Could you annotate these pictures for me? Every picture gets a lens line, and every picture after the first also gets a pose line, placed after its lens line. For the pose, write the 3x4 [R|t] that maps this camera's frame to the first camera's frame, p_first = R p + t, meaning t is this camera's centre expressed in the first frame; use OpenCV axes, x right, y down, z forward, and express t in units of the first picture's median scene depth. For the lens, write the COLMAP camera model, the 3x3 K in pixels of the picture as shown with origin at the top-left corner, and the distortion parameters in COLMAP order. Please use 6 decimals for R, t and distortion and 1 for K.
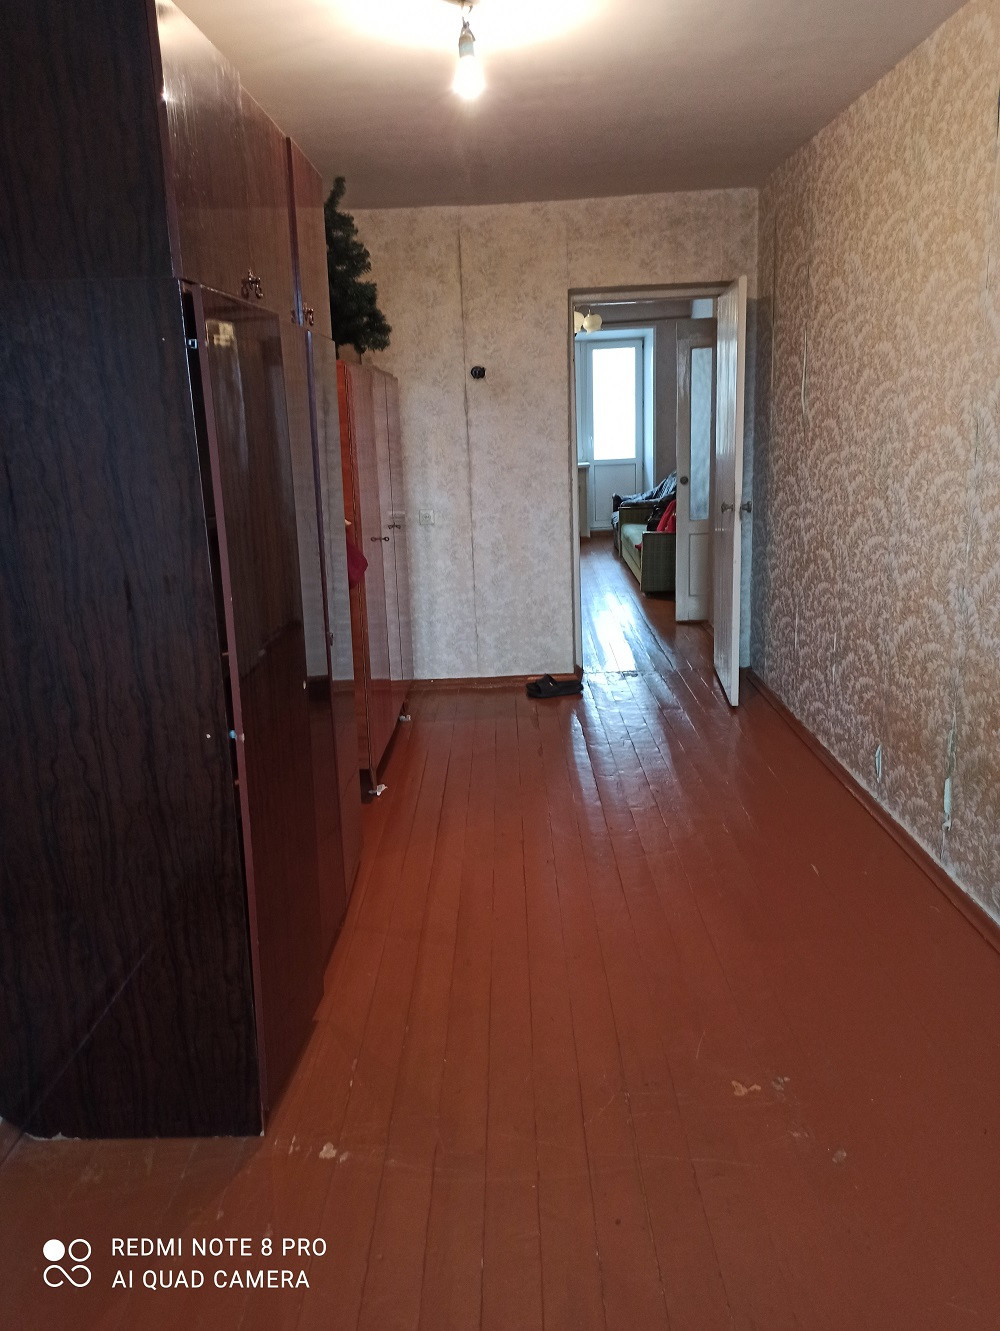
lens RADIAL K [[985.2, 0, 500.0], [0, 985.2, 665.5], [0, 0, 1]] dist [0.071140, -0.067366]
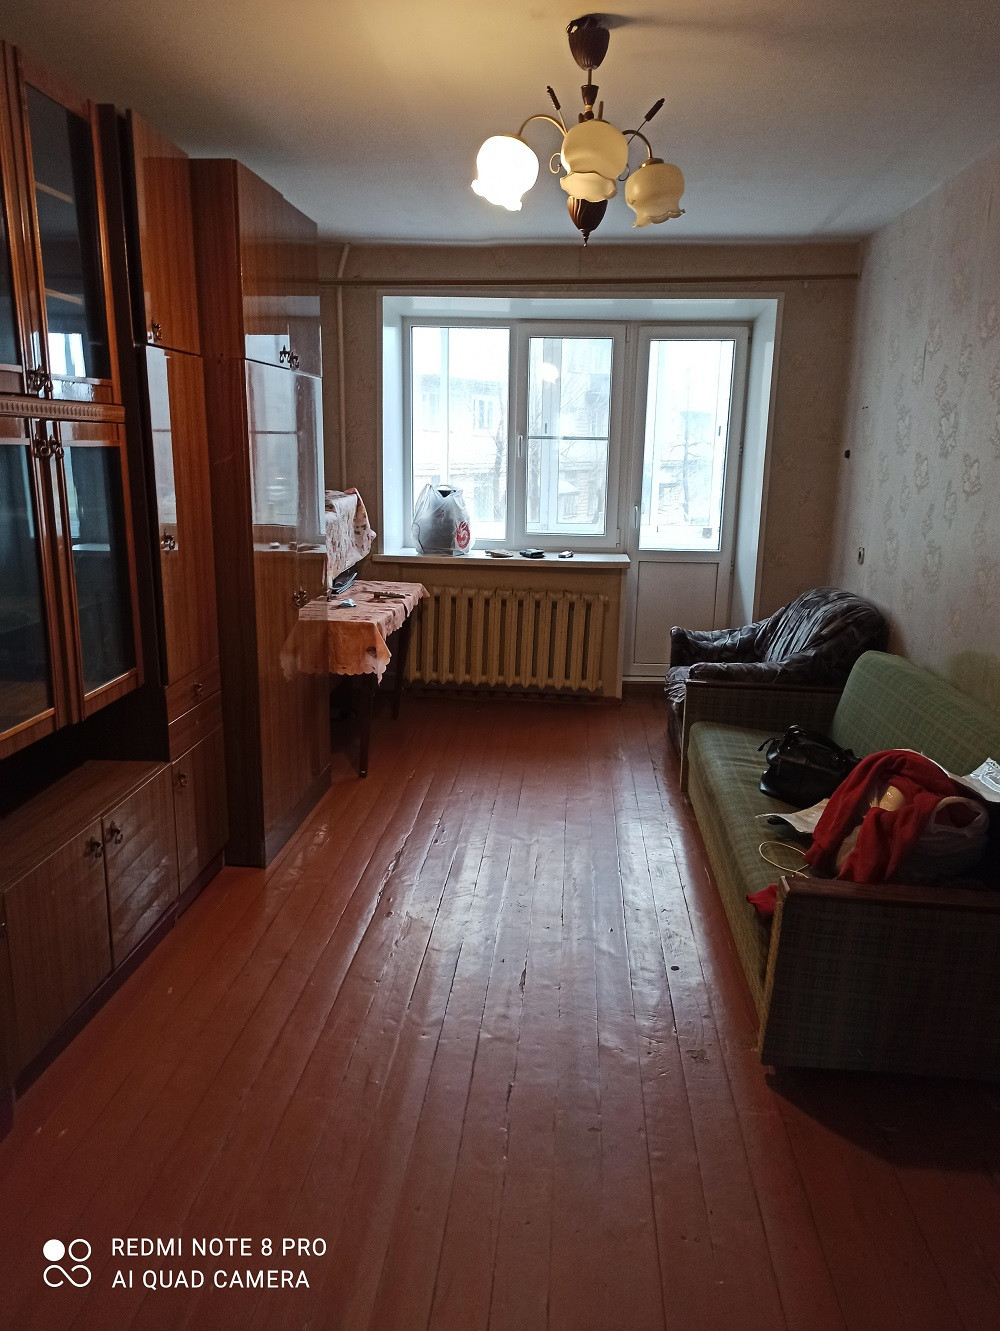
lens RADIAL K [[985.2, 0, 500.0], [0, 985.2, 665.5], [0, 0, 1]] dist [0.071140, -0.067366]
pose [[0.997027, 0.062917, -0.044485, 0.050811], [-0.063741, 0.997816, -0.017349, -0.140292], [0.043296, 0.020133, 0.998859, 0.497574]]
